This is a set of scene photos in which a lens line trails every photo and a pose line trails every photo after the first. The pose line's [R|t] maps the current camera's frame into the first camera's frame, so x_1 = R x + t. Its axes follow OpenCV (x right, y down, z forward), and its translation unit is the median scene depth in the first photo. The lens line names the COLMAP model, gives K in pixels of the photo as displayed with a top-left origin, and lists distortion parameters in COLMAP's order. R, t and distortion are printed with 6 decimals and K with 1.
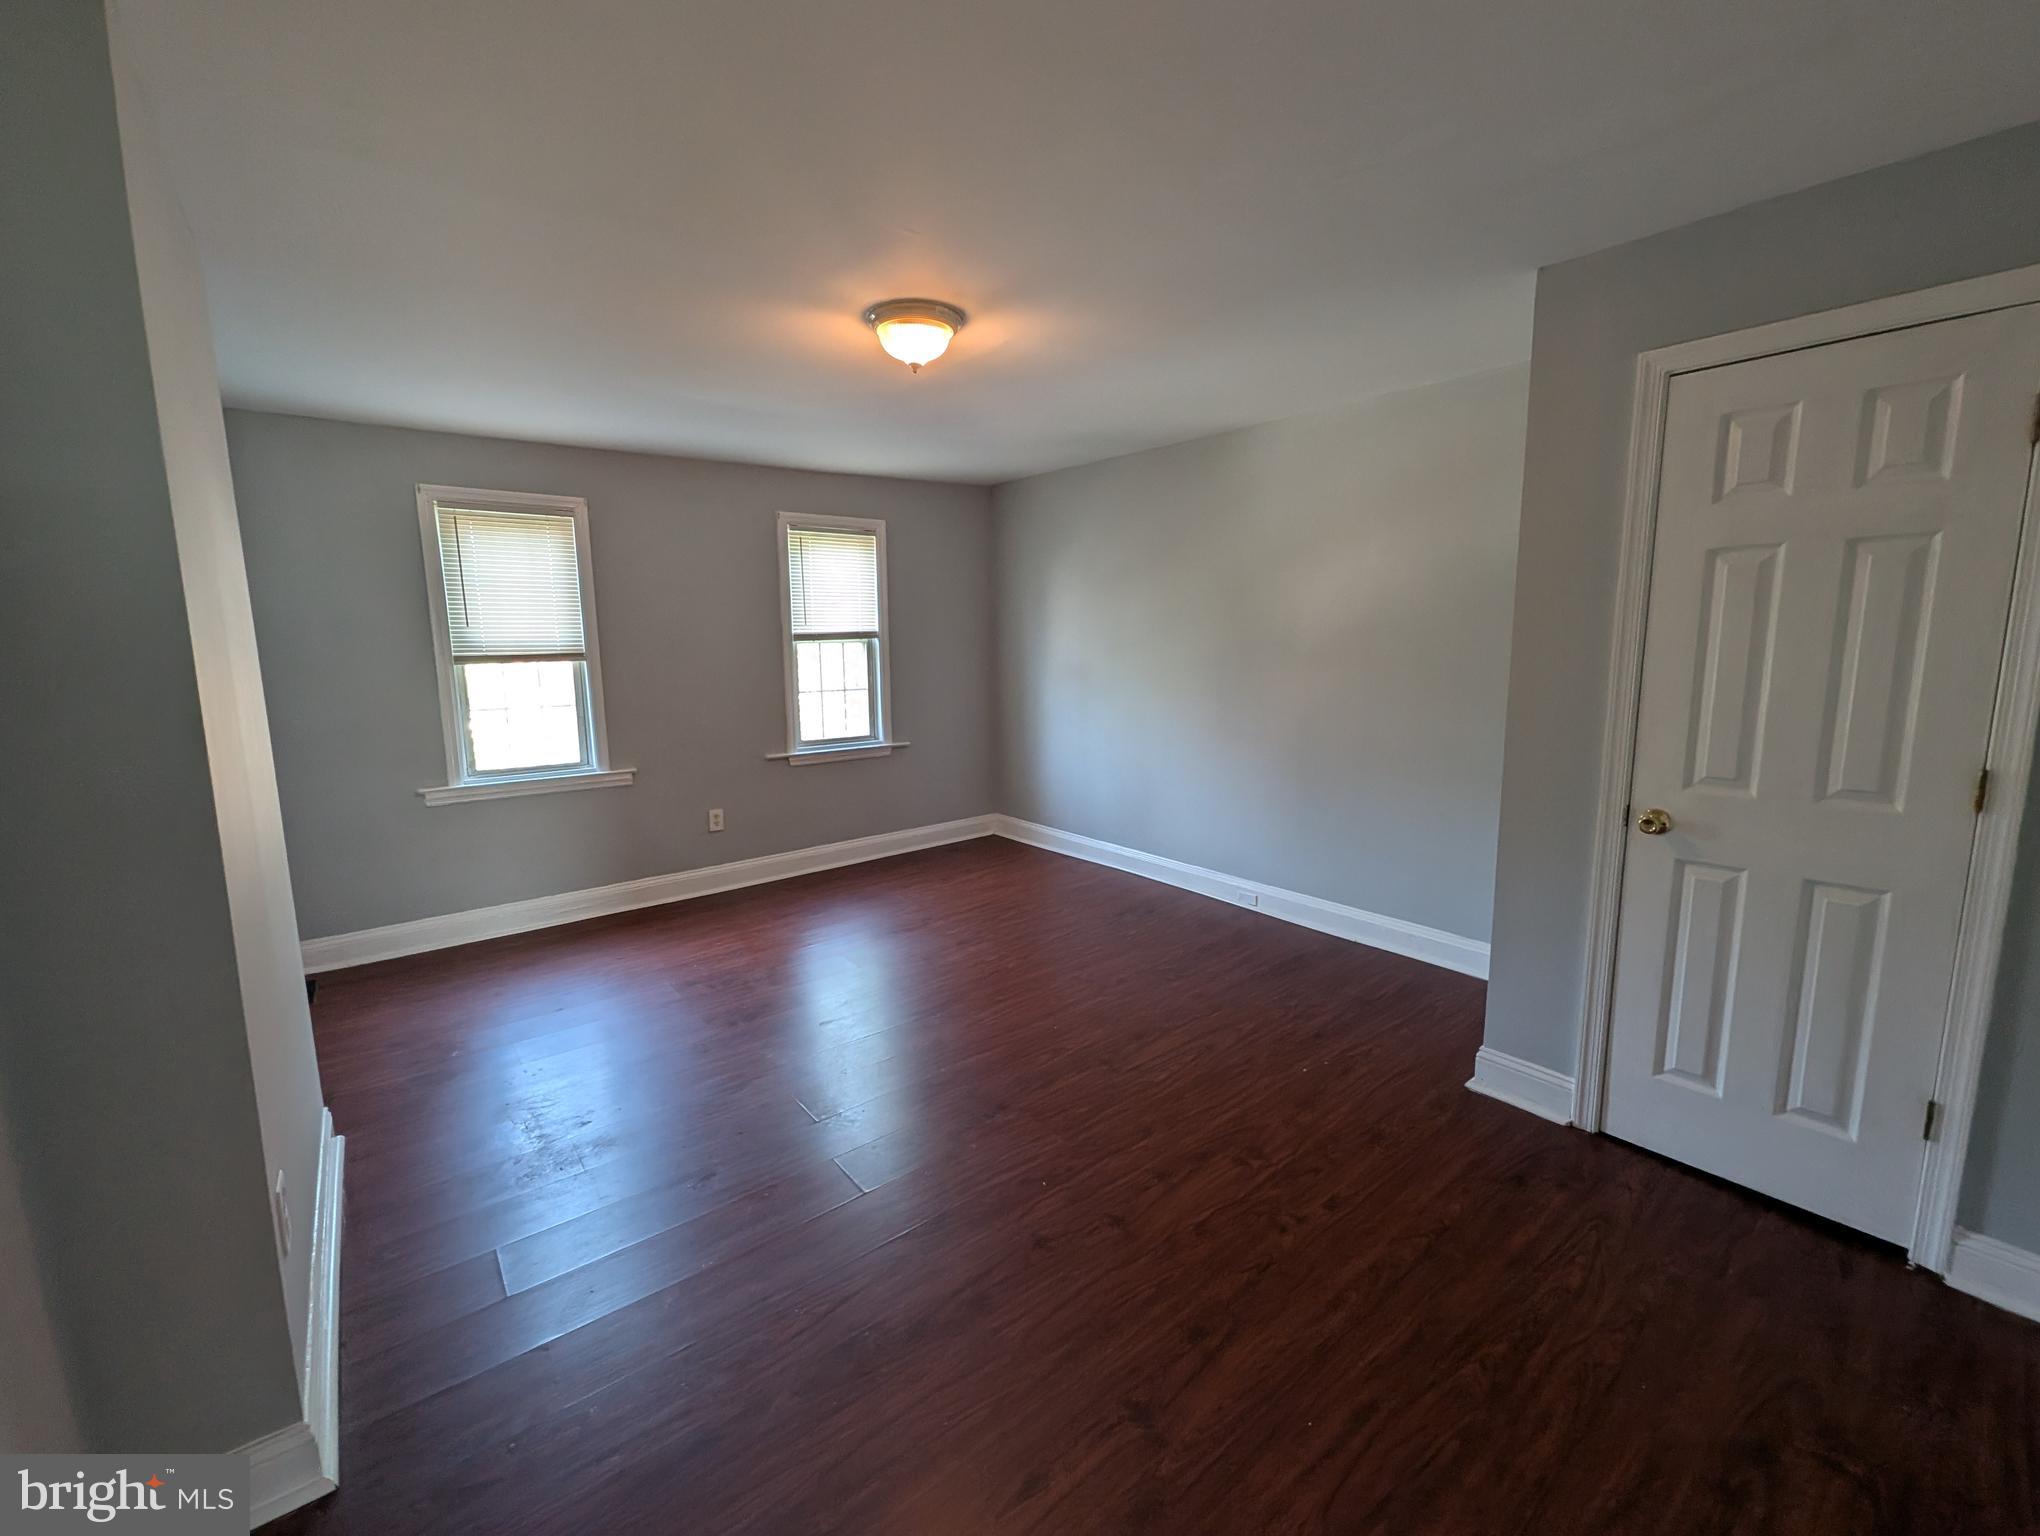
lens RADIAL K [[842.7, 0, 1020.0], [0, 842.7, 768.0], [0, 0, 1]] dist [0.002001, -0.000256]
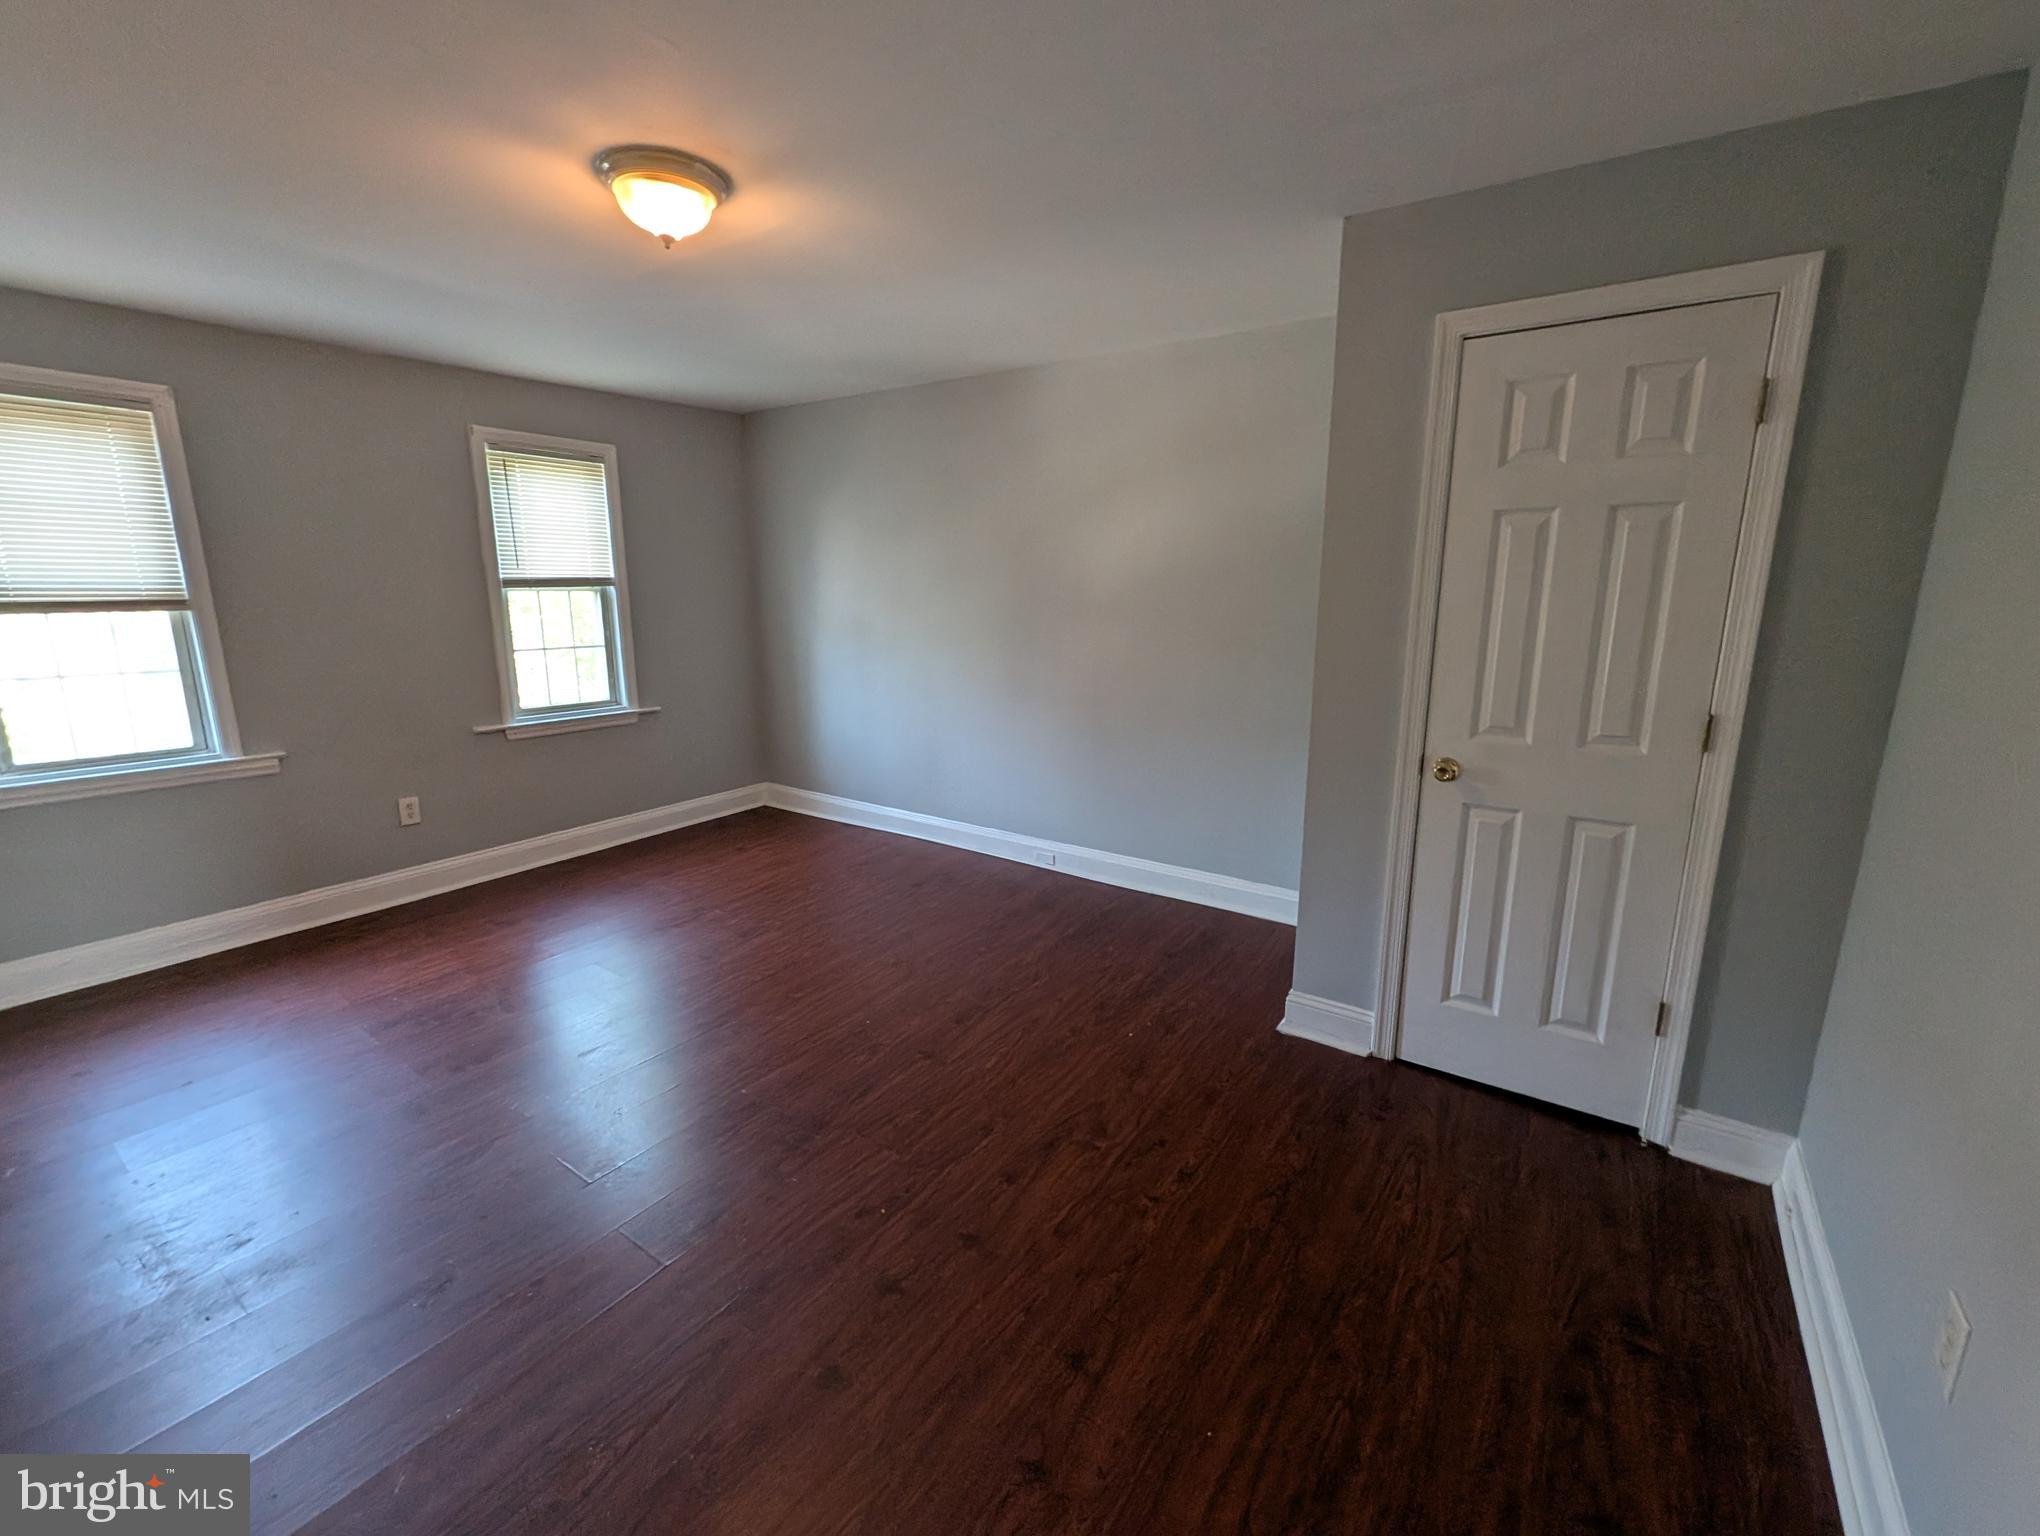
lens RADIAL K [[842.7, 0, 1020.0], [0, 842.7, 768.0], [0, 0, 1]] dist [0.002001, -0.000256]
pose [[0.957283, -0.047004, 0.285305, -0.056270], [0.031379, 0.997759, 0.059092, -0.015917], [-0.287443, -0.047615, 0.956613, 0.118584]]
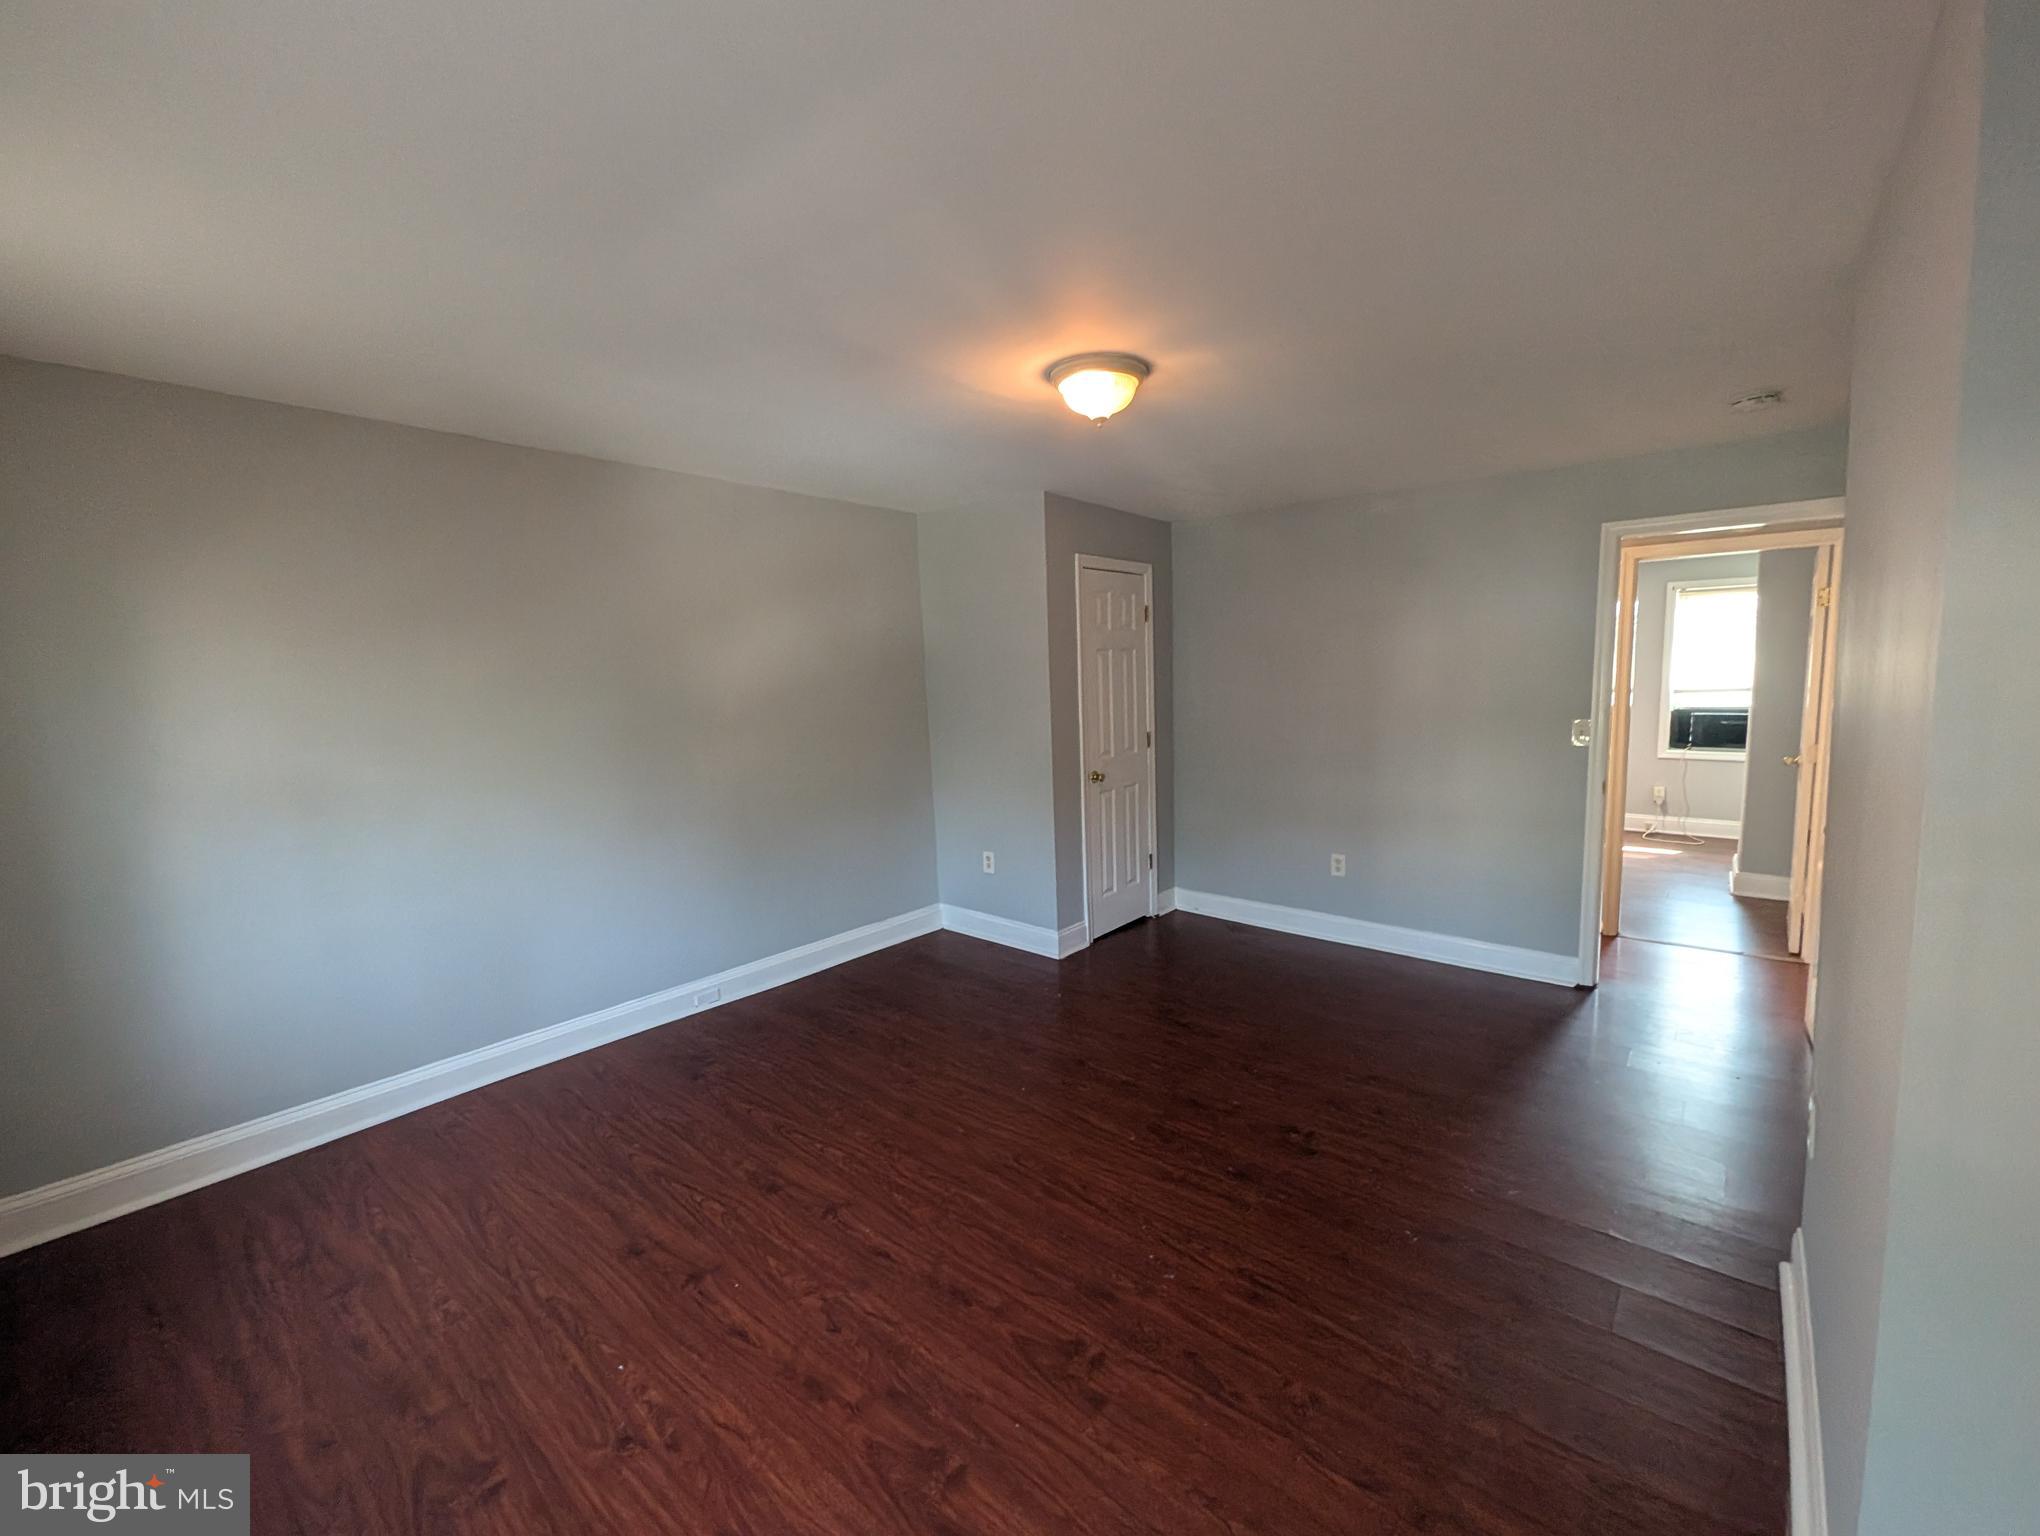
lens RADIAL K [[824.6, 0, 1057.0], [0, 824.6, 767.4], [0, 0, 1]] dist [0.001231, 0.000046]
pose [[-0.224122, -0.096108, 0.969811, -1.049040], [0.178133, 0.974321, 0.137721, -0.224724], [-0.958143, 0.203621, -0.201246, 1.298167]]
